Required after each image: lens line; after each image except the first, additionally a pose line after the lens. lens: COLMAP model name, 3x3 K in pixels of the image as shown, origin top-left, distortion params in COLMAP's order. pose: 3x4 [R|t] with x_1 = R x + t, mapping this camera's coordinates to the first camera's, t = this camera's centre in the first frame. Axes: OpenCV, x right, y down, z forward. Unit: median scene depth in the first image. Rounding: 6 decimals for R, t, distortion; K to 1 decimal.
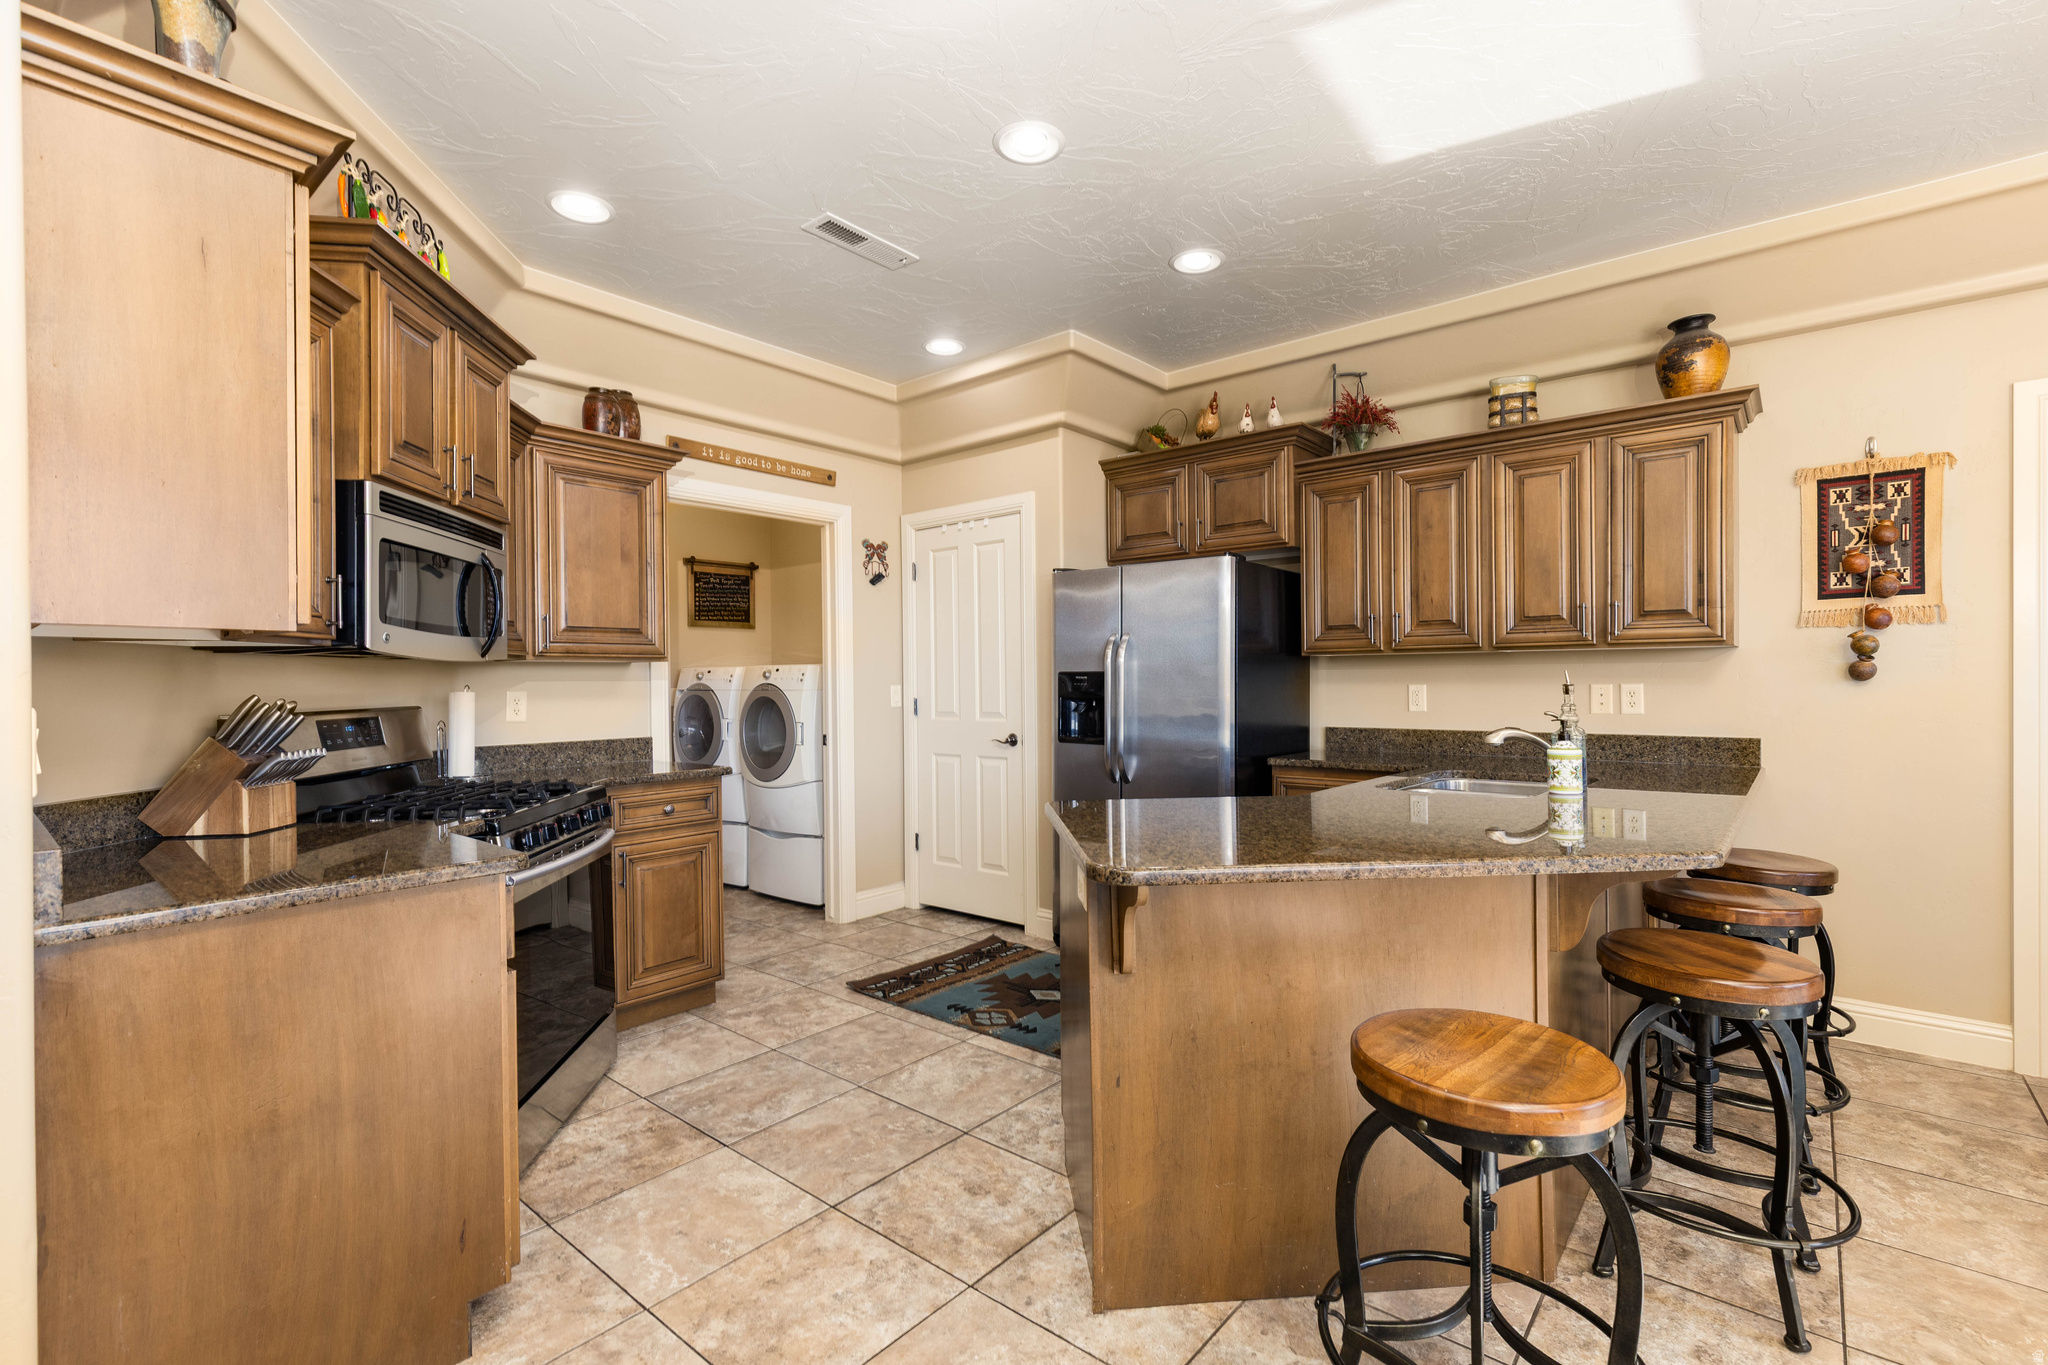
lens RADIAL K [[916.3, 0, 1032.3], [0, 916.3, 681.7], [0, 0, 1]] dist [0.007223, -0.001118]
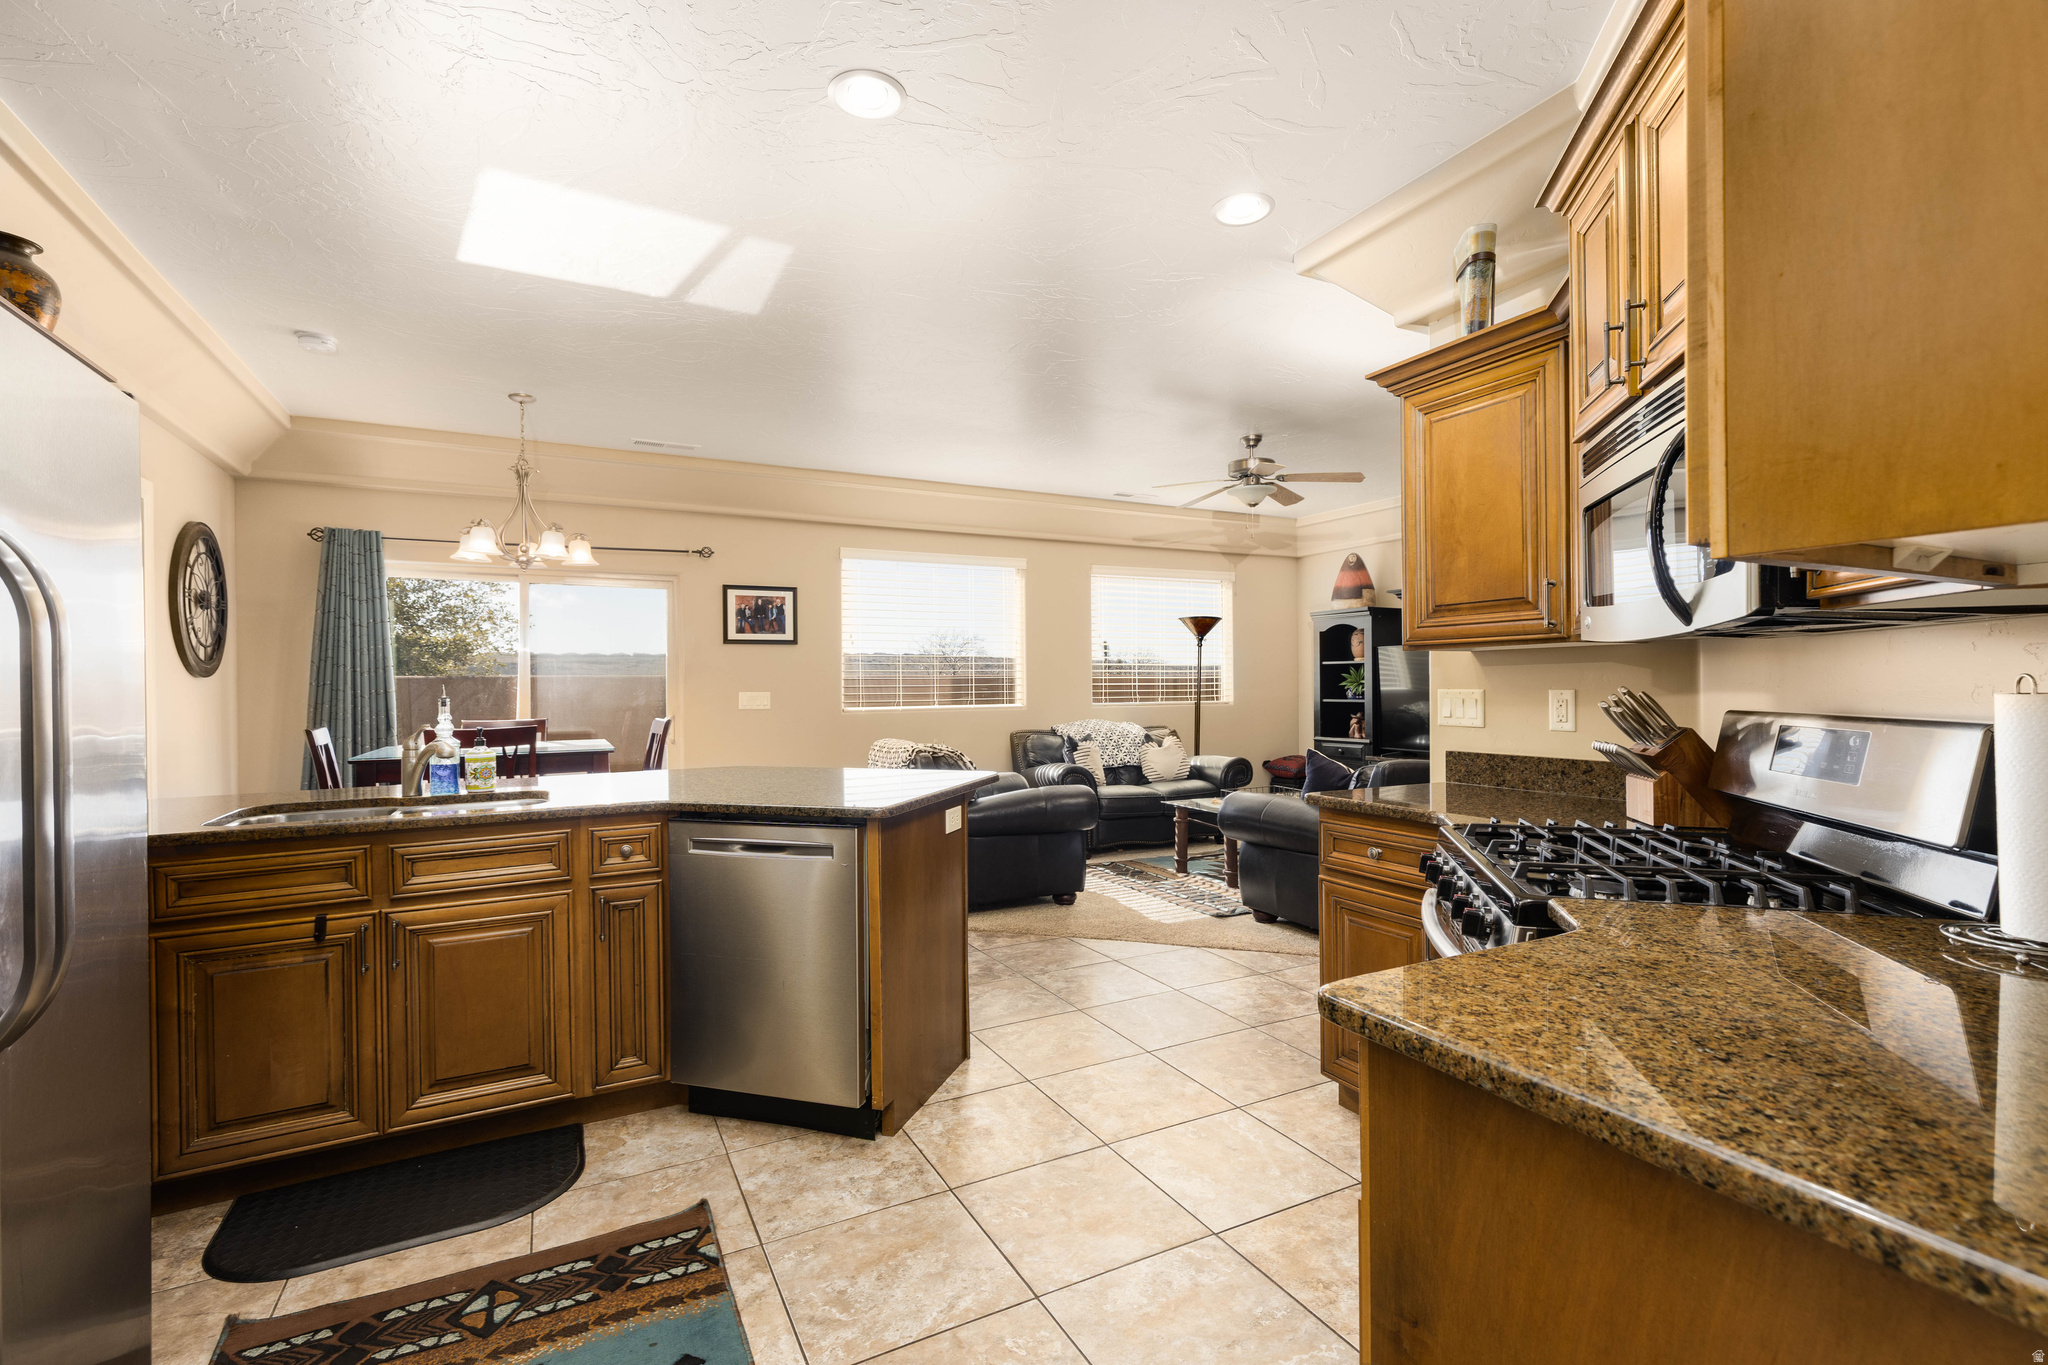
lens RADIAL K [[916.3, 0, 1034.2], [0, 916.3, 678.7], [0, 0, 1]] dist [0.007223, -0.001118]
pose [[-0.926649, 0.018001, 0.375497, -0.401793], [0.016312, 0.999837, -0.007677, 0.001171], [-0.375574, -0.000989, -0.926792, 1.466829]]
